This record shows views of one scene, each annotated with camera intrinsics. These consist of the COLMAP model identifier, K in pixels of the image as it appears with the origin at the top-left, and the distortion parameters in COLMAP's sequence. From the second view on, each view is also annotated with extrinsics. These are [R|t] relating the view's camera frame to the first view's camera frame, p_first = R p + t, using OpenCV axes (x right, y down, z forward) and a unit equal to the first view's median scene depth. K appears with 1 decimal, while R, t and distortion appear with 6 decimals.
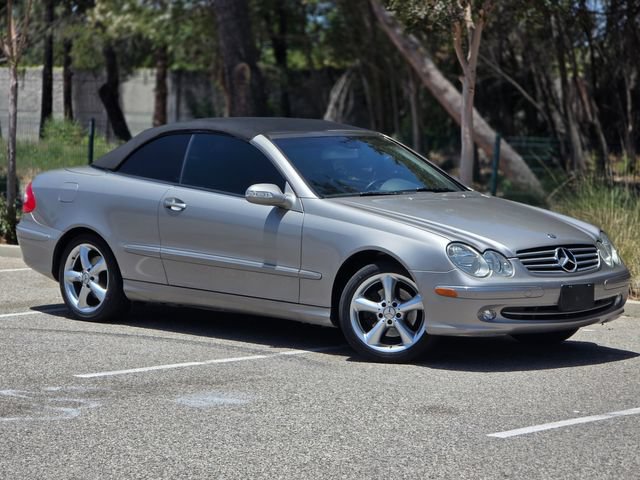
lens RADIAL K [[2144.1, 0, 320.0], [0, 2144.1, 240.0], [0, 0, 1]] dist [0.134939, 1.917506]
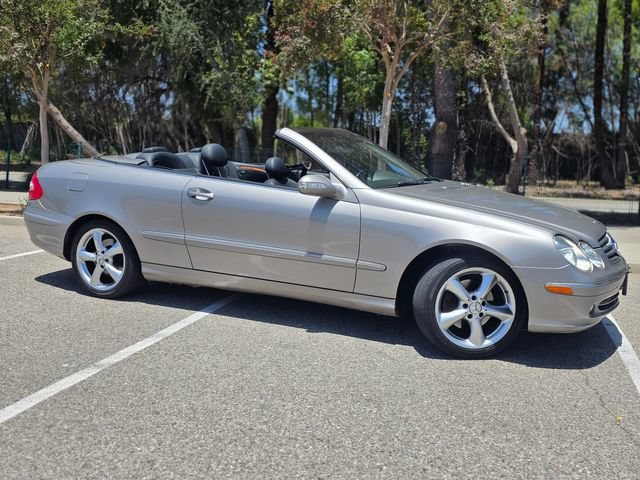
lens RADIAL K [[666.4, 0, 320.0], [0, 666.4, 240.0], [0, 0, 1]] dist [0.109049, -0.182393]
pose [[0.946526, -0.036909, 0.320511, -0.125227], [0.012453, 0.996874, 0.078022, -0.020205], [-0.322388, -0.069858, 0.944026, 0.709702]]
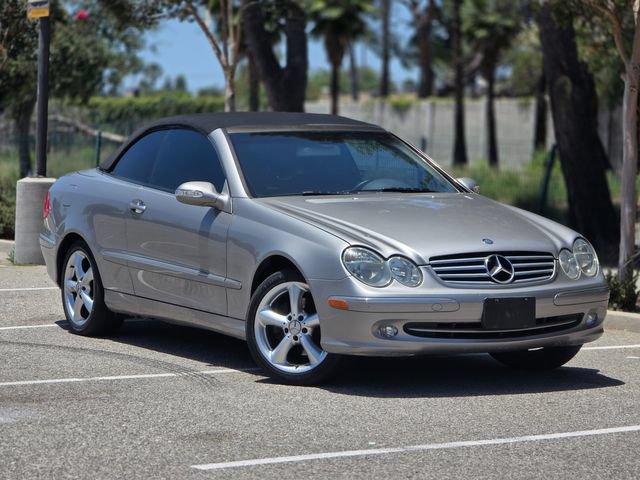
lens RADIAL K [[2144.1, 0, 320.0], [0, 2144.1, 240.0], [0, 0, 1]] dist [0.134939, 1.917506]
pose [[0.963109, 0.007047, -0.269018, 0.266311], [-0.011589, 0.999816, -0.015302, 0.011141], [0.268860, 0.017855, 0.963014, 0.154219]]
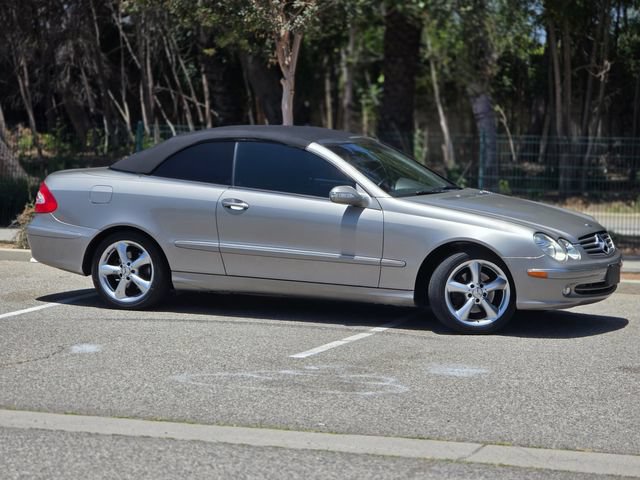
lens RADIAL K [[2144.1, 0, 320.0], [0, 2144.1, 240.0], [0, 0, 1]] dist [0.134939, 1.917506]
pose [[0.936051, -0.029291, 0.350643, -0.450579], [0.023395, 0.999505, 0.021039, -0.021864], [-0.351085, -0.011490, 0.936273, -0.086253]]
